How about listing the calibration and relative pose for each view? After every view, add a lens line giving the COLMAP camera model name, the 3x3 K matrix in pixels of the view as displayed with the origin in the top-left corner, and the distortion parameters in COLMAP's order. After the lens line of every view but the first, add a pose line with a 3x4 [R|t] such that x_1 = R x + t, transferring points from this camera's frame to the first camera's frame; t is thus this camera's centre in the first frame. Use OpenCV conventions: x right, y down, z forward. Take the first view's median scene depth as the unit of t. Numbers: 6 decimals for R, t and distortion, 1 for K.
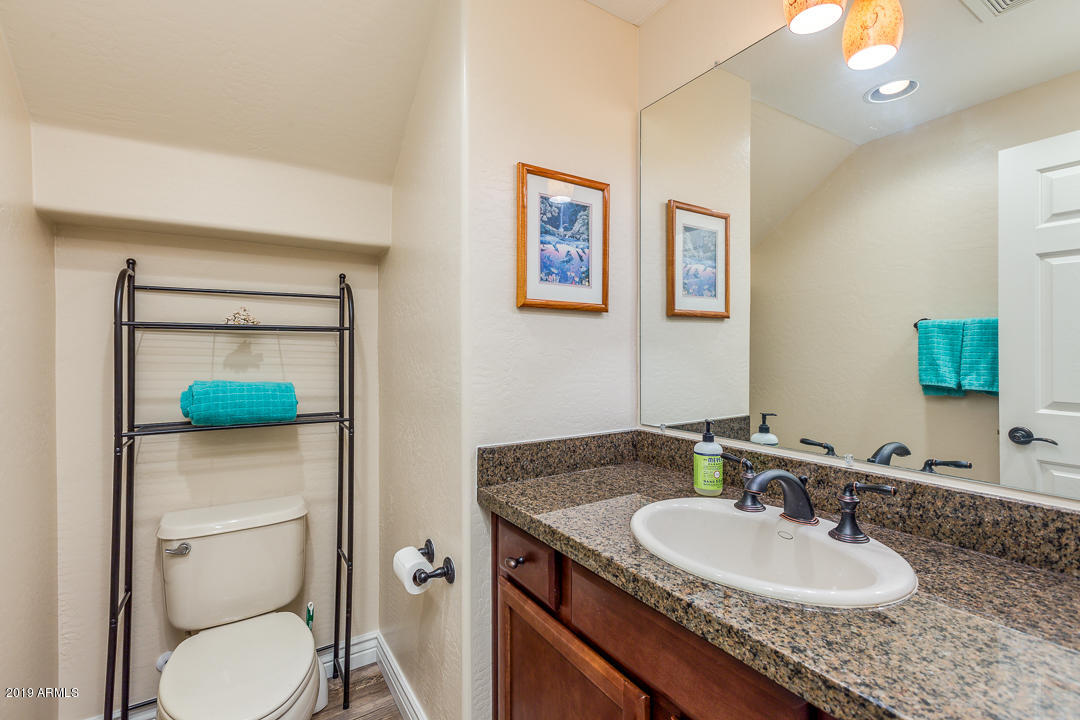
lens RADIAL K [[489.9, 0, 540.0], [0, 489.9, 360.0], [0, 0, 1]] dist [0.000318, -0.000374]
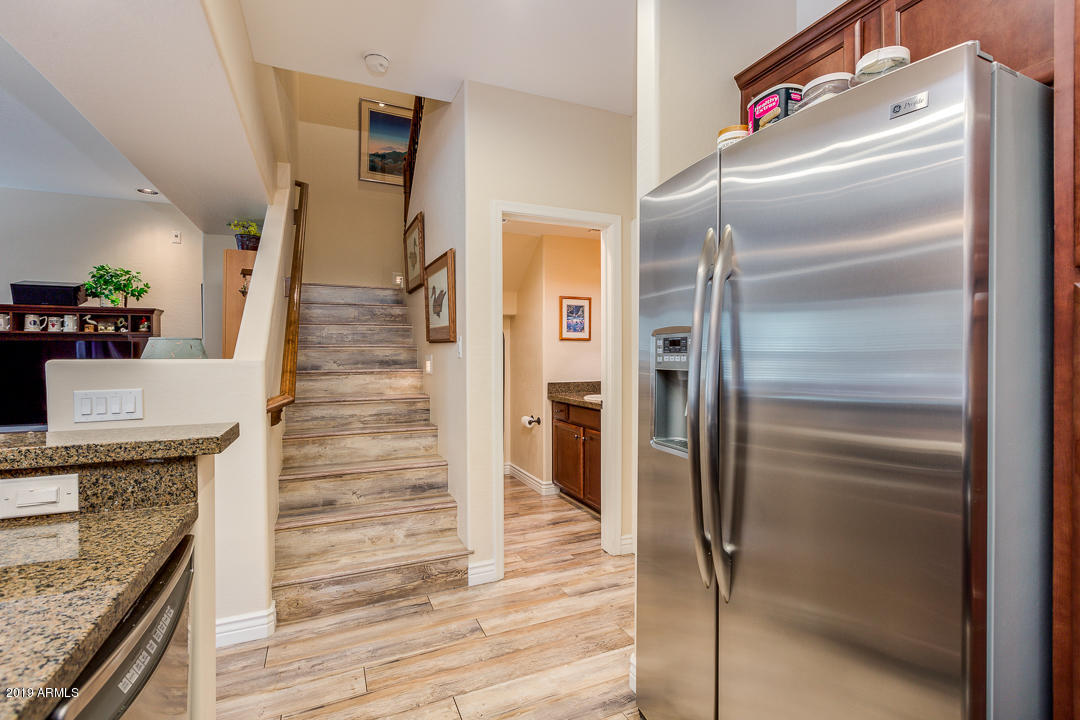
lens RADIAL K [[489.9, 0, 540.0], [0, 489.9, 360.0], [0, 0, 1]] dist [0.000318, -0.000374]
pose [[0.989024, -0.002025, -0.147738, 0.293042], [0.002446, 0.999993, 0.002667, 0.013730], [0.147732, -0.002999, 0.989023, -2.146266]]
